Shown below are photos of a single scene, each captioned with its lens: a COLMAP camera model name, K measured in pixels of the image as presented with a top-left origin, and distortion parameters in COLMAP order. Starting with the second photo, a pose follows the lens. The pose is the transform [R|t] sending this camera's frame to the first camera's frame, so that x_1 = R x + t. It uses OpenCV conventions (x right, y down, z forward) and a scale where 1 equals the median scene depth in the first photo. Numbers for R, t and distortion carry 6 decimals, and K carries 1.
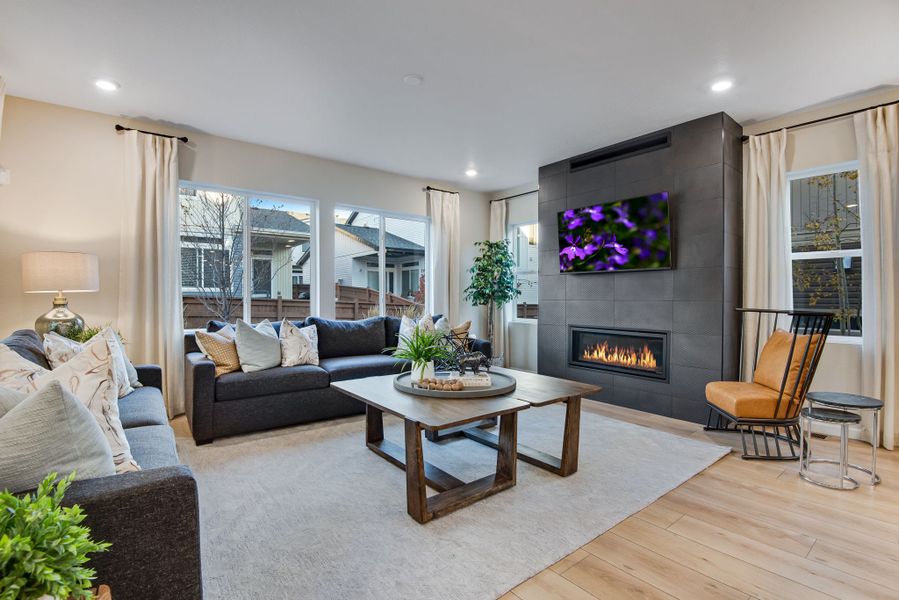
lens RADIAL K [[413.5, 0, 444.2], [0, 413.5, 303.7], [0, 0, 1]] dist [-0.026960, -0.005247]
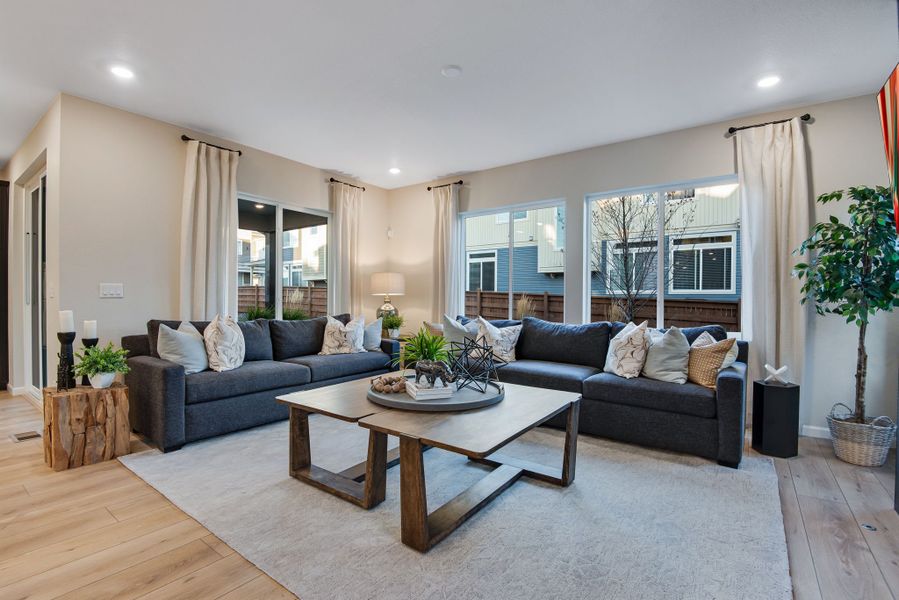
lens RADIAL K [[410.5, 0, 445.1], [0, 410.5, 301.7], [0, 0, 1]] dist [-0.023609, -0.006079]
pose [[0.282109, 0.011547, -0.959313, 0.599803], [-0.023334, 0.999714, 0.005172, -0.009174], [0.959098, 0.020926, 0.282298, 0.511868]]
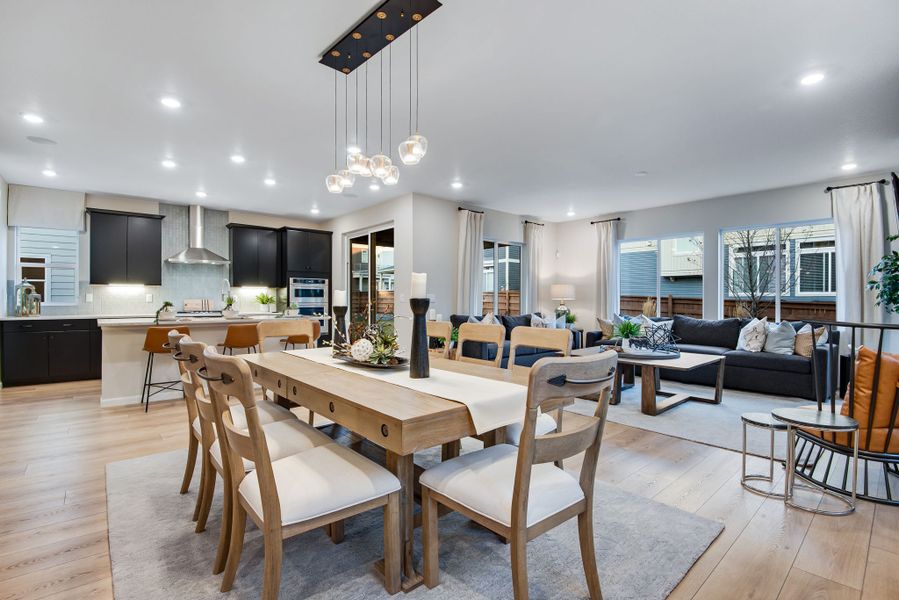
lens RADIAL K [[413.5, 0, 448.9], [0, 413.5, 299.5], [0, 0, 1]] dist [-0.026960, -0.005247]
pose [[0.066804, 0.001991, -0.997764, 1.099009], [-0.019370, 0.999812, 0.000698, -0.012019], [0.997578, 0.019280, 0.066830, 0.081314]]
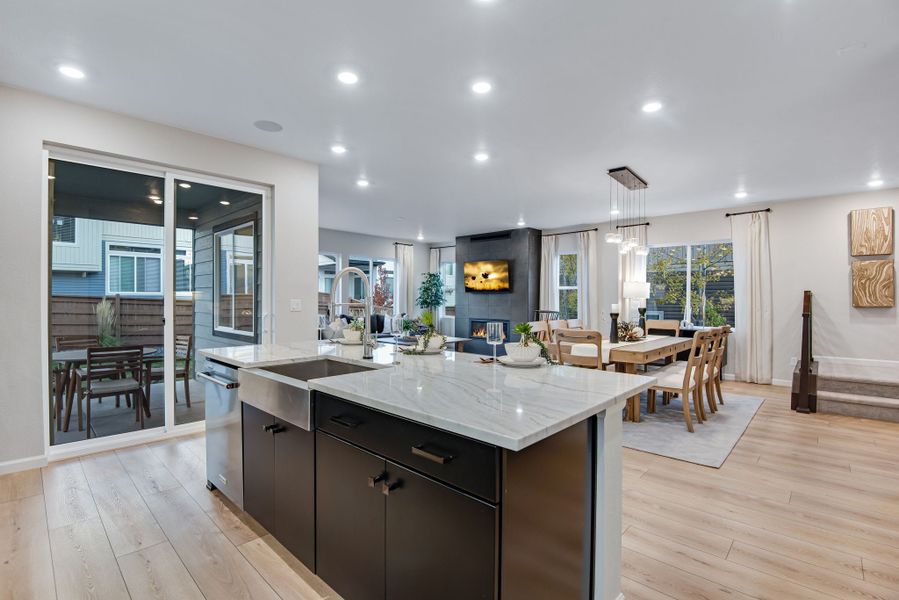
lens RADIAL K [[410.5, 0, 442.3], [0, 410.5, 301.7], [0, 0, 1]] dist [-0.023609, -0.006079]
pose [[0.989266, 0.003873, 0.146073, -0.132478], [-0.002802, 0.999968, -0.007537, -0.013895], [-0.146097, 0.007047, 0.989245, -1.058877]]
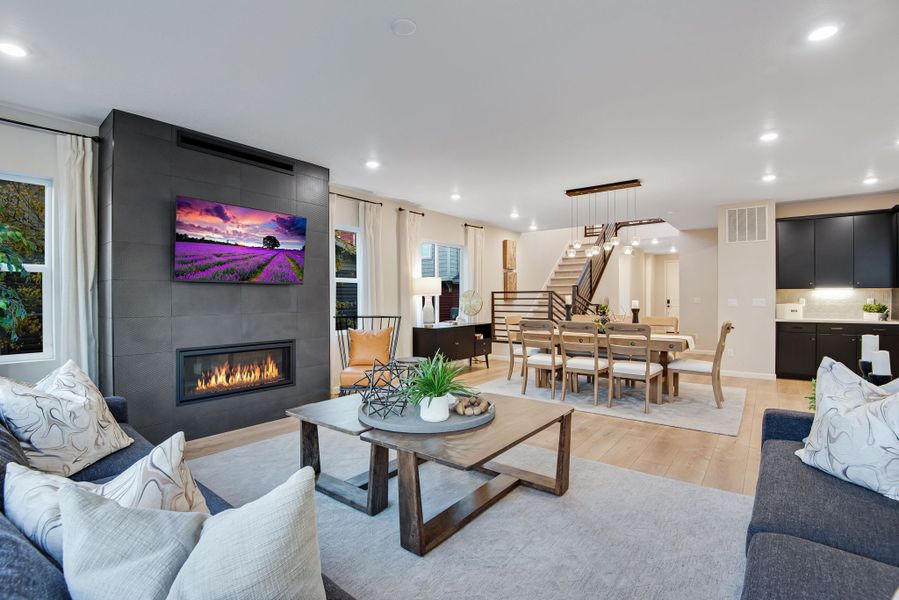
lens RADIAL K [[410.5, 0, 434.4], [0, 410.5, 301.5], [0, 0, 1]] dist [-0.023609, -0.006079]
pose [[-0.231811, -0.011087, 0.972698, -0.581683], [0.017852, 0.999718, 0.015649, -0.045192], [-0.972597, 0.020992, -0.231548, 0.816793]]
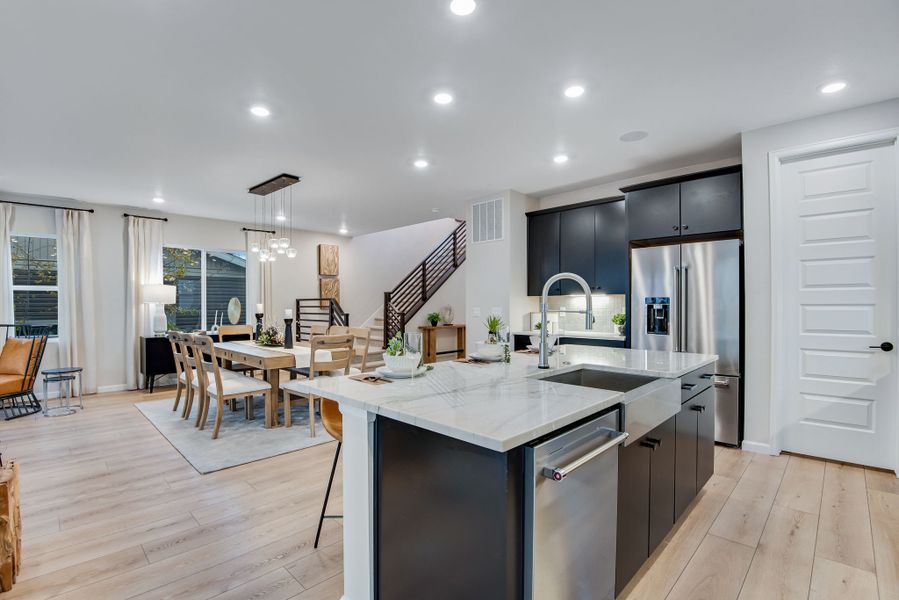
lens RADIAL K [[410.5, 0, 433.0], [0, 410.5, 310.3], [0, 0, 1]] dist [-0.023609, -0.006079]
pose [[-0.117393, -0.016364, 0.992951, -0.655996], [0.015337, 0.999715, 0.018289, -0.030298], [-0.992967, 0.017376, -0.117108, -0.312237]]
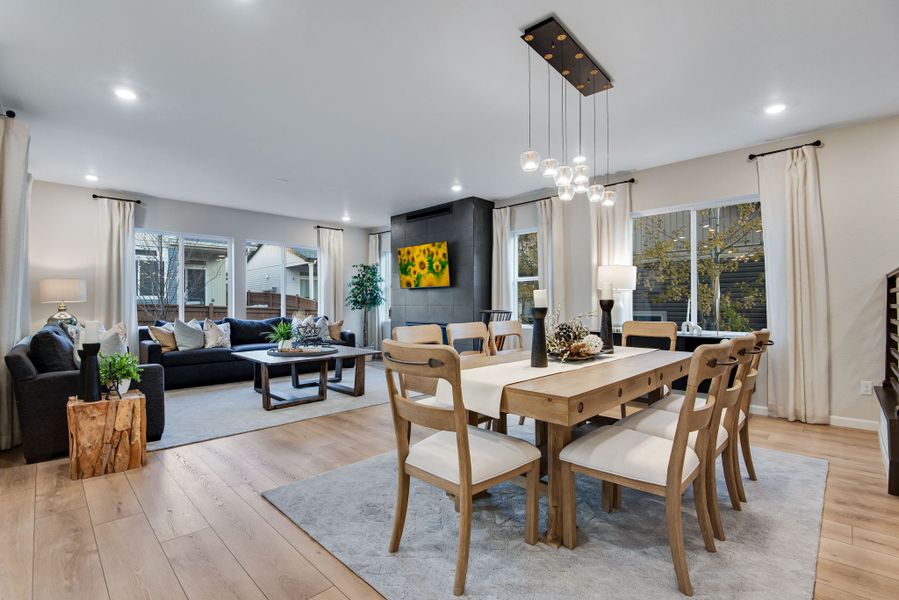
lens RADIAL K [[413.5, 0, 447.1], [0, 413.5, 303.0], [0, 0, 1]] dist [-0.026960, -0.005247]
pose [[0.991376, -0.004966, 0.130955, 0.279619], [0.007104, 0.999849, -0.015861, 0.008350], [-0.130856, 0.016654, 0.991261, -0.592189]]
